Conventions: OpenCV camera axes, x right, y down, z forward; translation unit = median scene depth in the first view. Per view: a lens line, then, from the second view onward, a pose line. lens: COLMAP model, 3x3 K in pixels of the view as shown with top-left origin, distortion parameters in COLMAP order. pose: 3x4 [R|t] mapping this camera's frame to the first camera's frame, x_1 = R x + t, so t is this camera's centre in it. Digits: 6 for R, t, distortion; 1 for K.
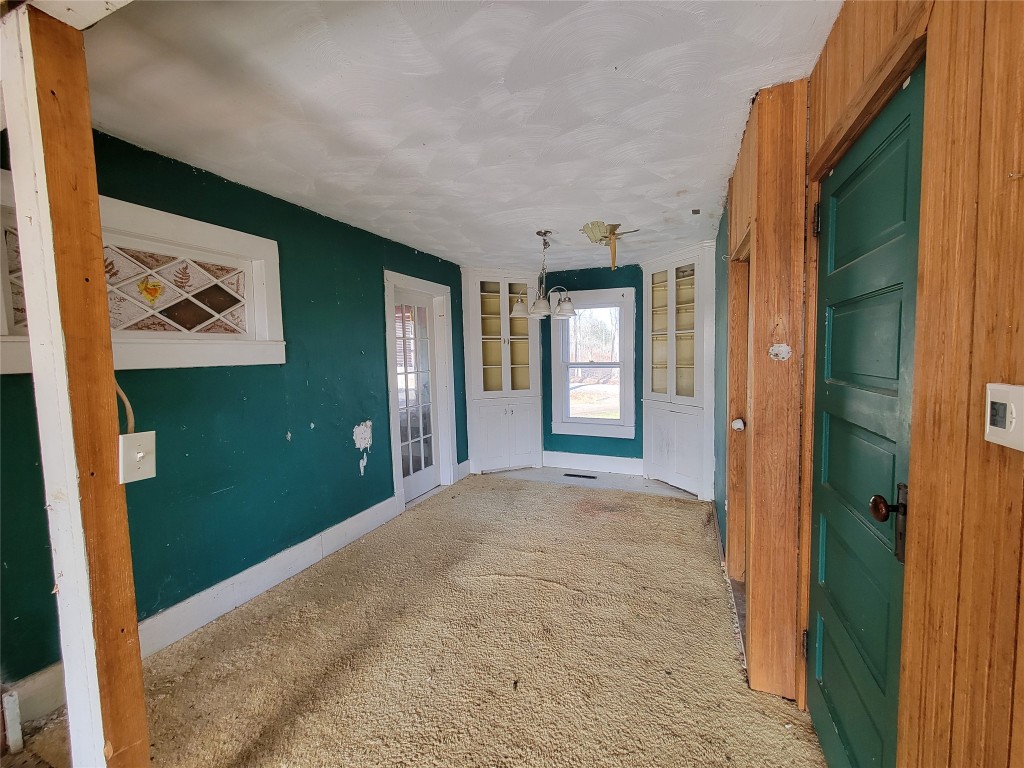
lens RADIAL K [[414.9, 0, 512.0], [0, 414.9, 384.0], [0, 0, 1]] dist [-0.003728, -0.000159]
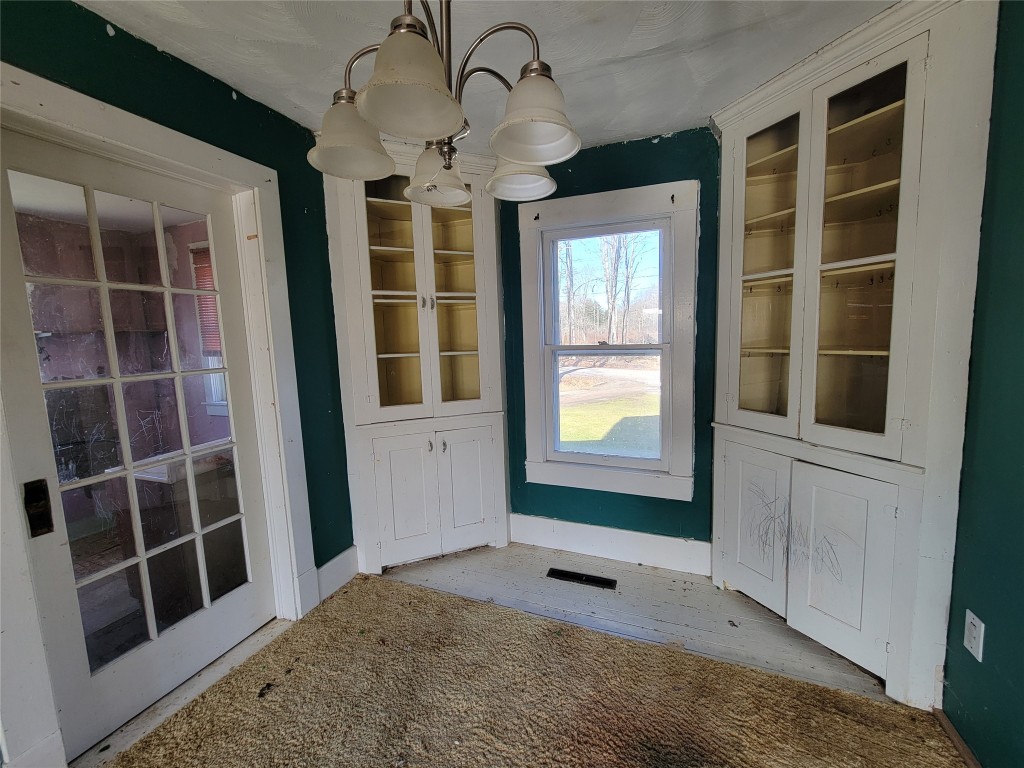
lens RADIAL K [[407.7, 0, 512.0], [0, 407.7, 384.0], [0, 0, 1]] dist [-0.001997, -0.000113]
pose [[0.999875, -0.011600, 0.010768, 0.079542], [0.011114, 0.998961, 0.044187, -0.028325], [-0.011270, -0.044062, 0.998965, 0.524058]]
